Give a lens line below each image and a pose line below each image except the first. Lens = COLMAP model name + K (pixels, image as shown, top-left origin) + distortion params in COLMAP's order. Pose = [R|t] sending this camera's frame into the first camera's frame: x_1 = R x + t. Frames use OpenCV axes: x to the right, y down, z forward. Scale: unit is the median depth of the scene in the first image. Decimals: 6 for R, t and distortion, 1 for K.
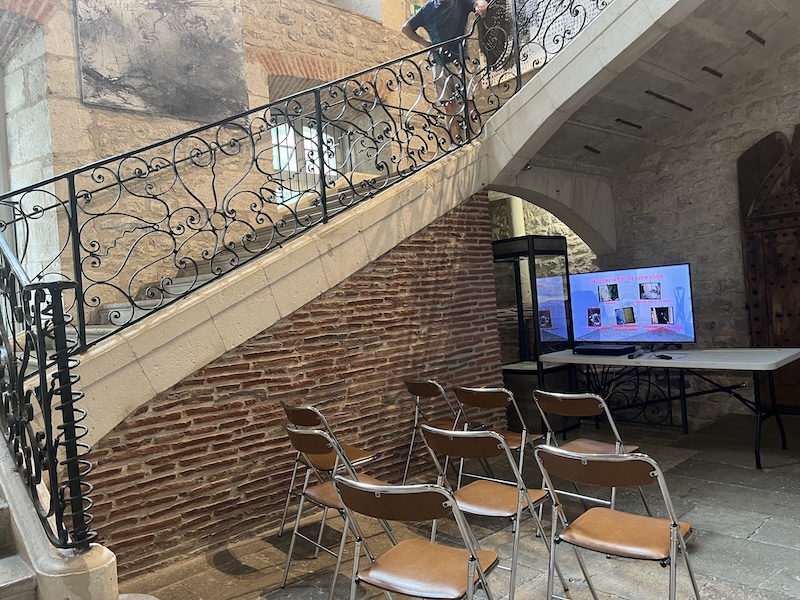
lens RADIAL K [[604.2, 0, 400.5], [0, 604.2, 298.6], [0, 0, 1]] dist [0.003519, -0.019182]
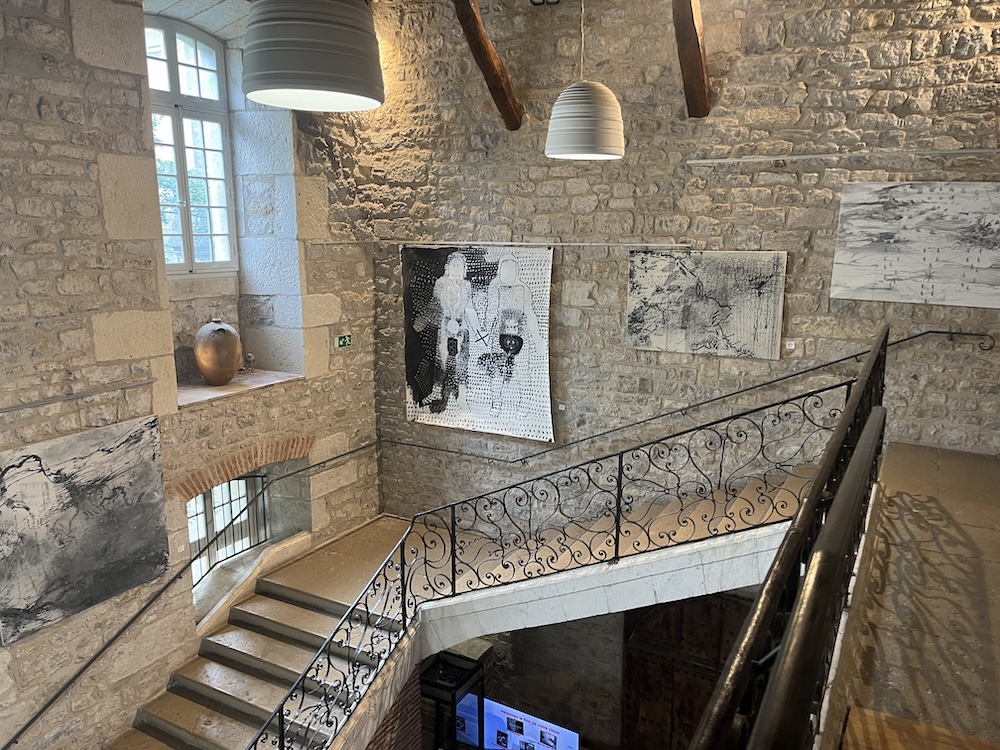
lens RADIAL K [[755.2, 0, 504.4], [0, 755.2, 376.5], [0, 0, 1]] dist [0.003519, -0.019182]
pose [[0.945646, 0.013995, 0.324897, -0.155711], [-0.070096, 0.984361, 0.161618, -0.880443], [-0.317554, -0.175607, 0.931838, -0.230715]]
